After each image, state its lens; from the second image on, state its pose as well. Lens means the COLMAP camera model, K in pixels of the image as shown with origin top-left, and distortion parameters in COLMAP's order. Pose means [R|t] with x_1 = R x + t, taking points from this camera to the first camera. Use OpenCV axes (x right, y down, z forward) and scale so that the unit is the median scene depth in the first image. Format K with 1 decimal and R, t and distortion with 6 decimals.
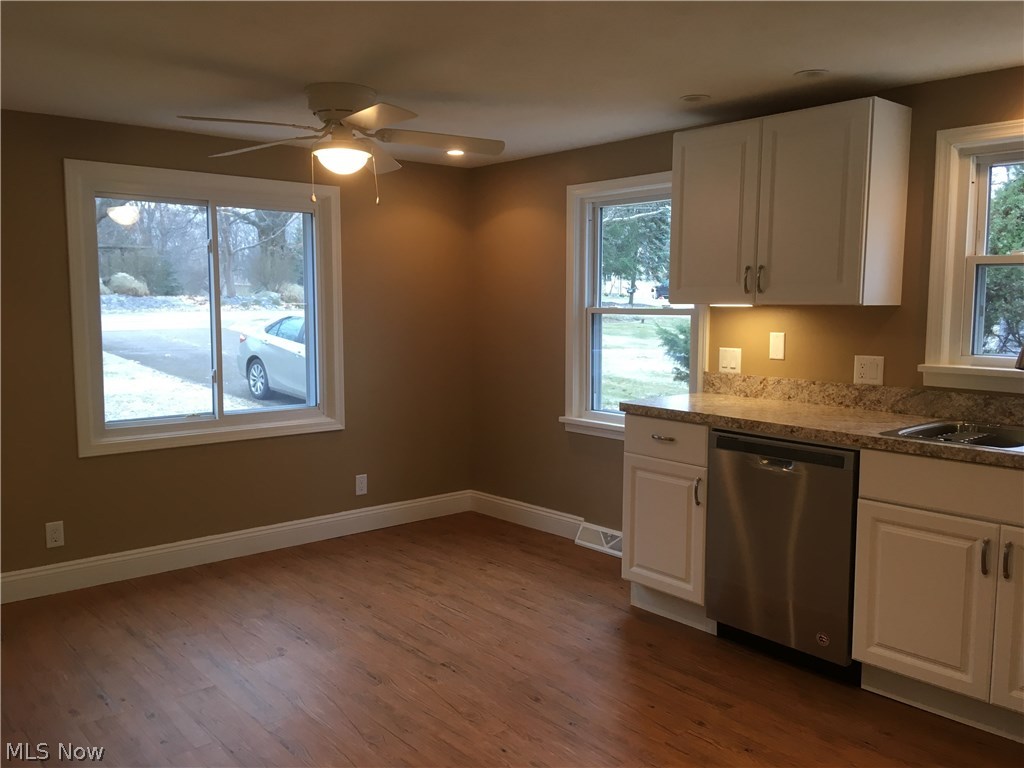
lens RADIAL K [[849.5, 0, 512.0], [0, 849.5, 384.0], [0, 0, 1]] dist [0.080468, -0.124508]
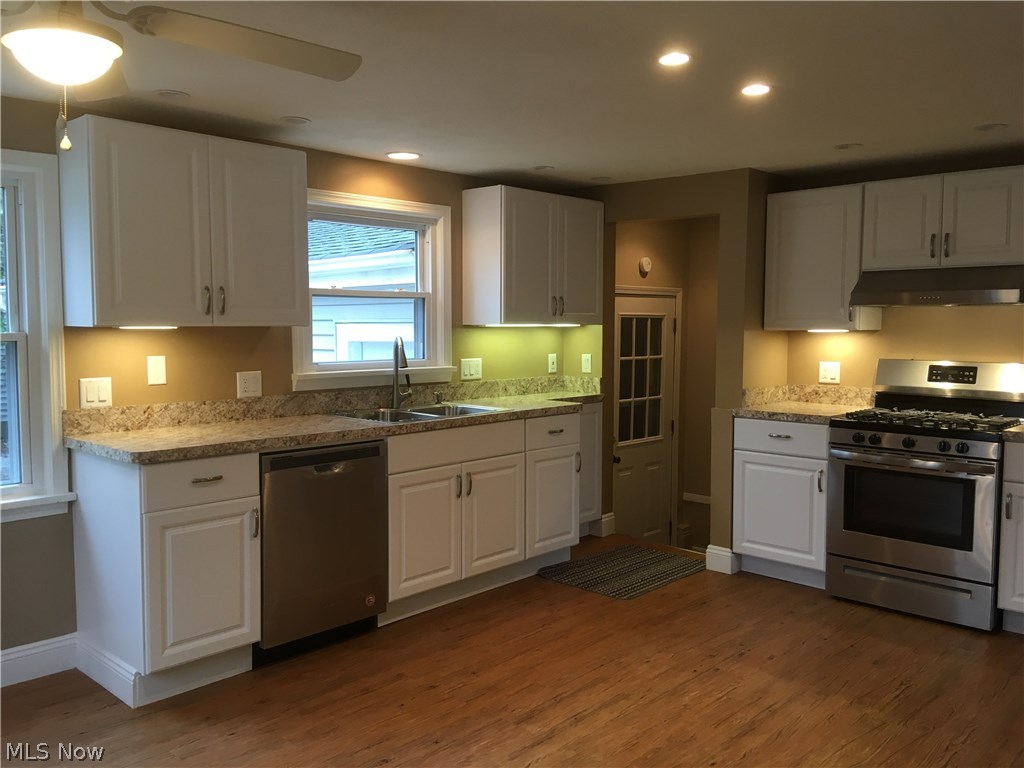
lens RADIAL K [[849.5, 0, 512.0], [0, 849.5, 384.0], [0, 0, 1]] dist [0.080468, -0.124508]
pose [[-0.102723, -0.076030, 0.991800, -0.684565], [0.099103, 0.991331, 0.086259, -0.074439], [-0.989761, 0.107151, -0.094298, 0.725915]]
